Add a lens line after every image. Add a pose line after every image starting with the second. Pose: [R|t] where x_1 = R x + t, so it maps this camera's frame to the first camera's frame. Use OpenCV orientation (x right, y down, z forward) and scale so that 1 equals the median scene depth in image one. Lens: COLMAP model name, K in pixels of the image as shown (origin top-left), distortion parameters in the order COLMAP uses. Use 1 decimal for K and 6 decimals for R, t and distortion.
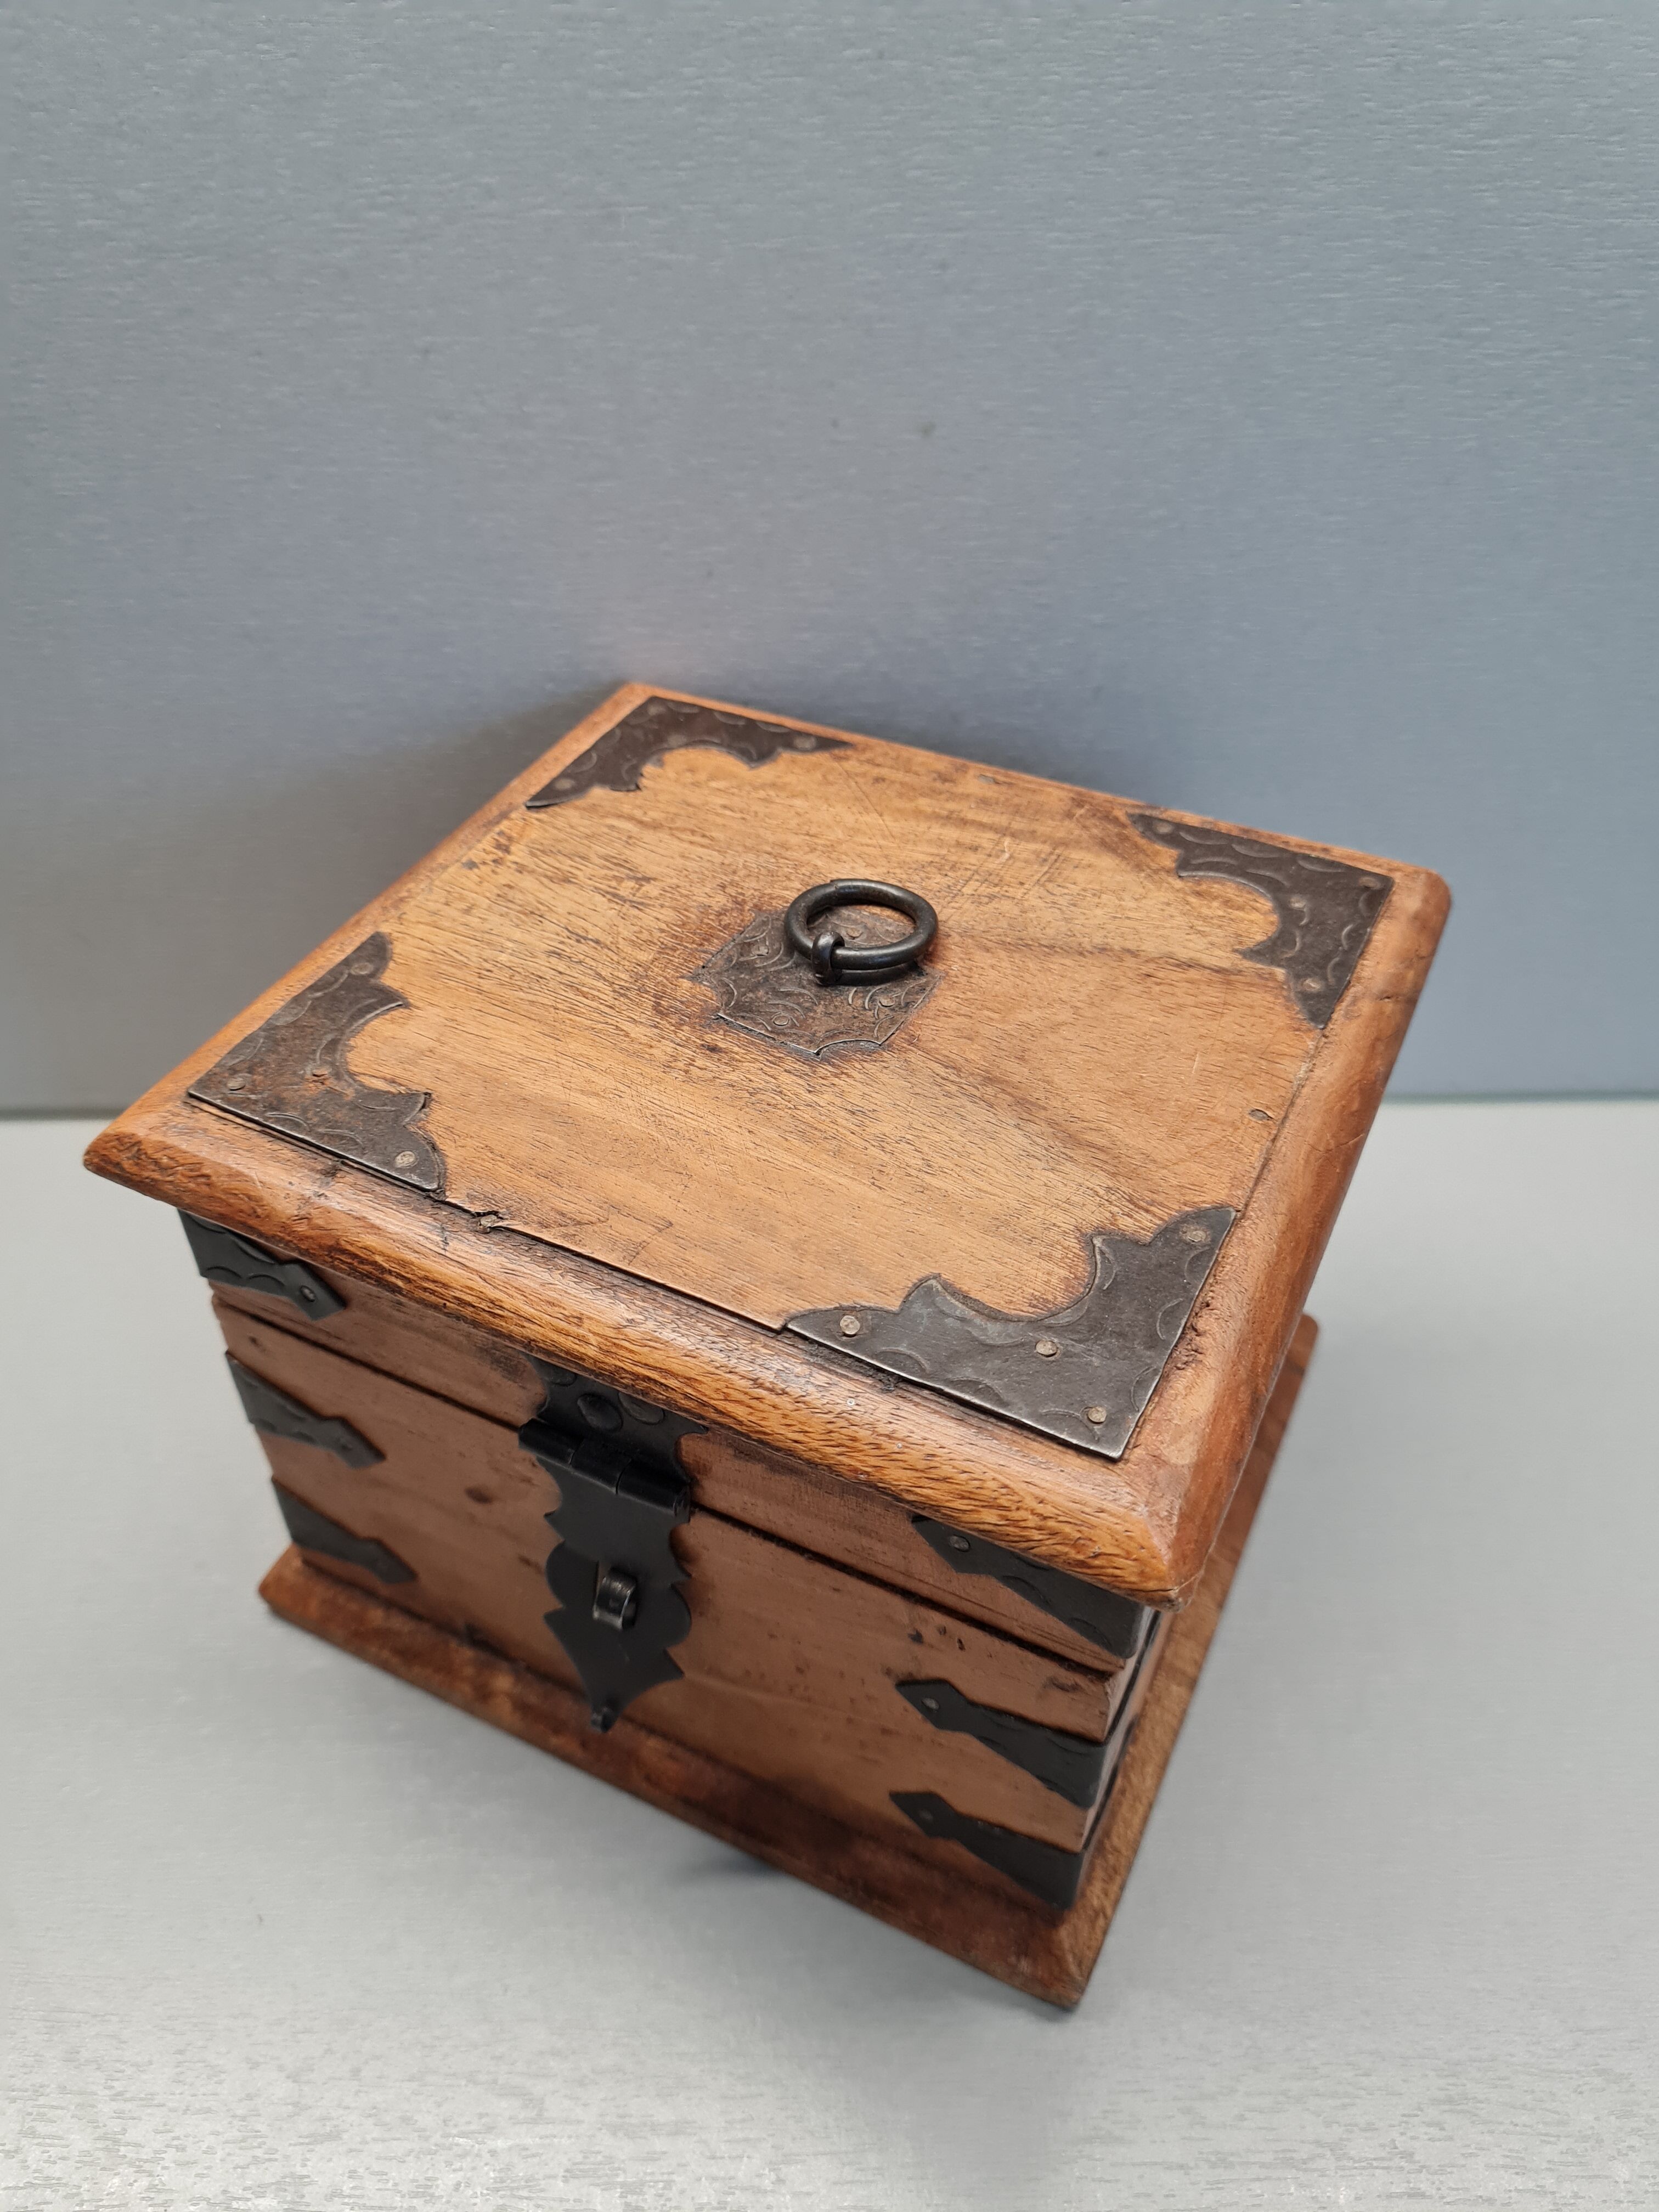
lens RADIAL K [[1690.1, 0, 829.5], [0, 1690.1, 1106.0], [0, 0, 1]] dist [-0.004652, 0.002395]
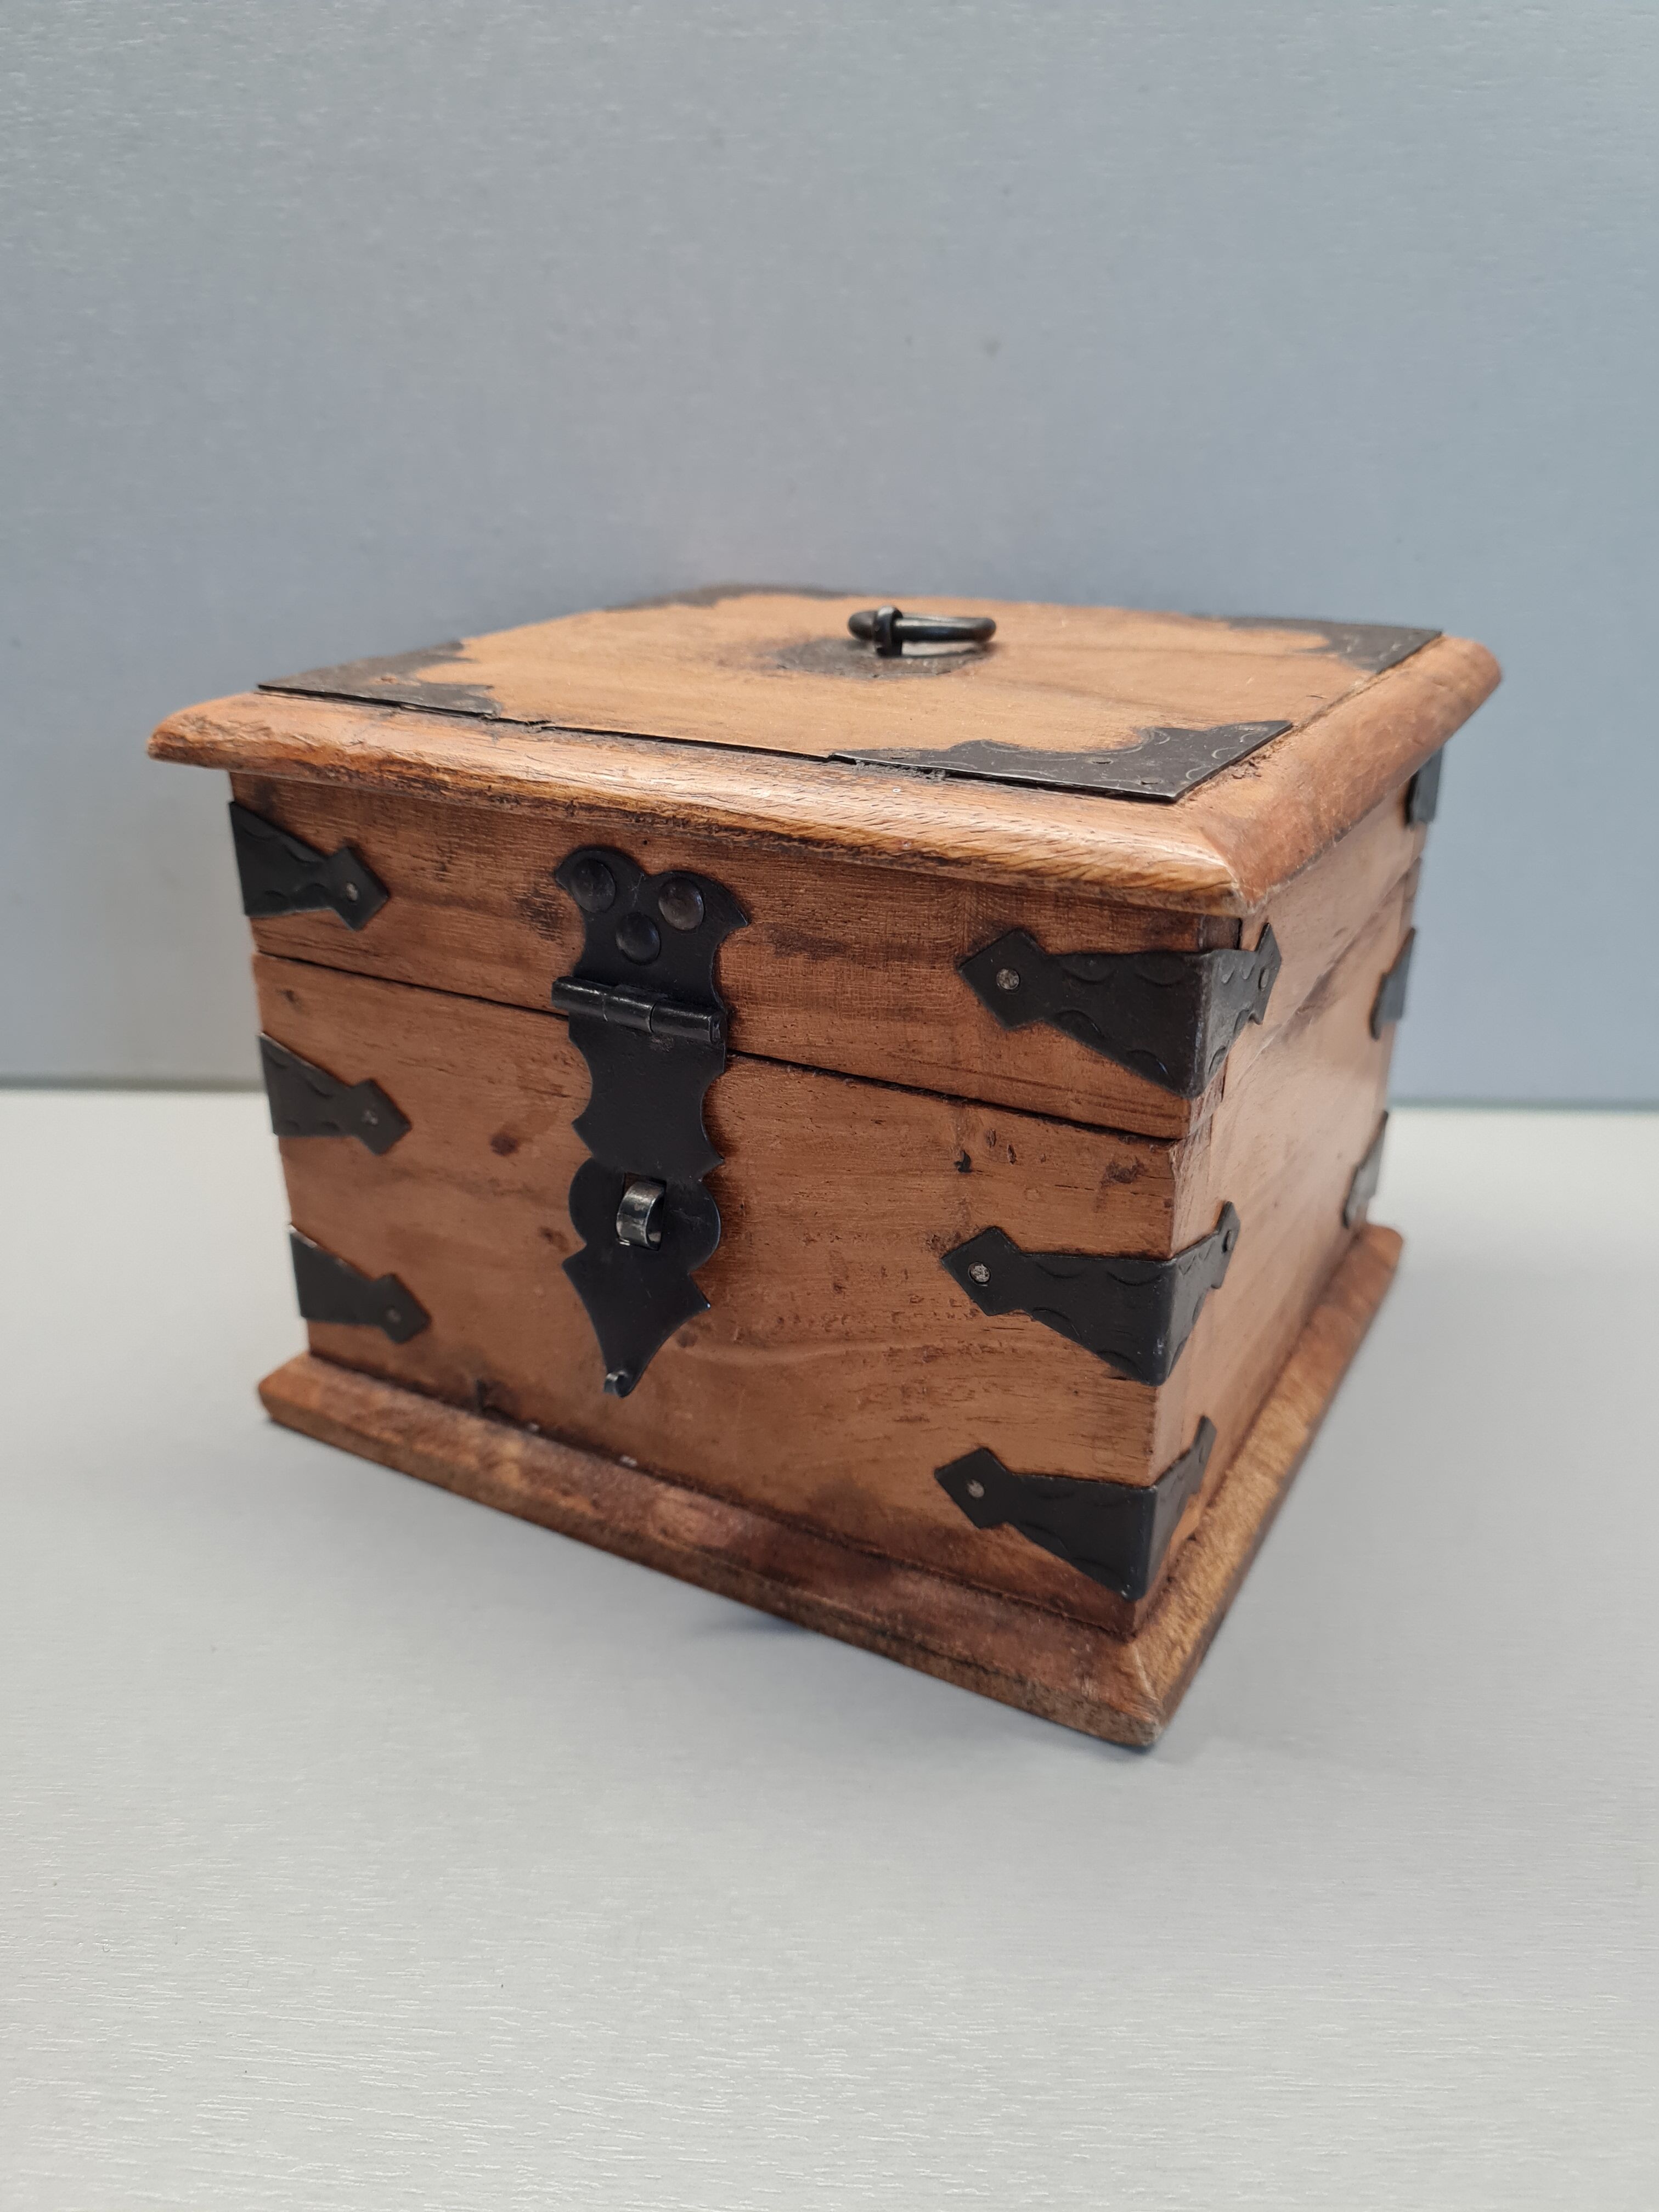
lens RADIAL K [[1696.3, 0, 857.4], [0, 1696.3, 1105.8], [0, 0, 1]] dist [-0.000605, -0.001030]
pose [[0.999244, 0.021909, -0.032115, 0.018921], [-0.030211, 0.957523, -0.286768, 0.467921], [0.024468, 0.287522, 0.957461, 0.089241]]
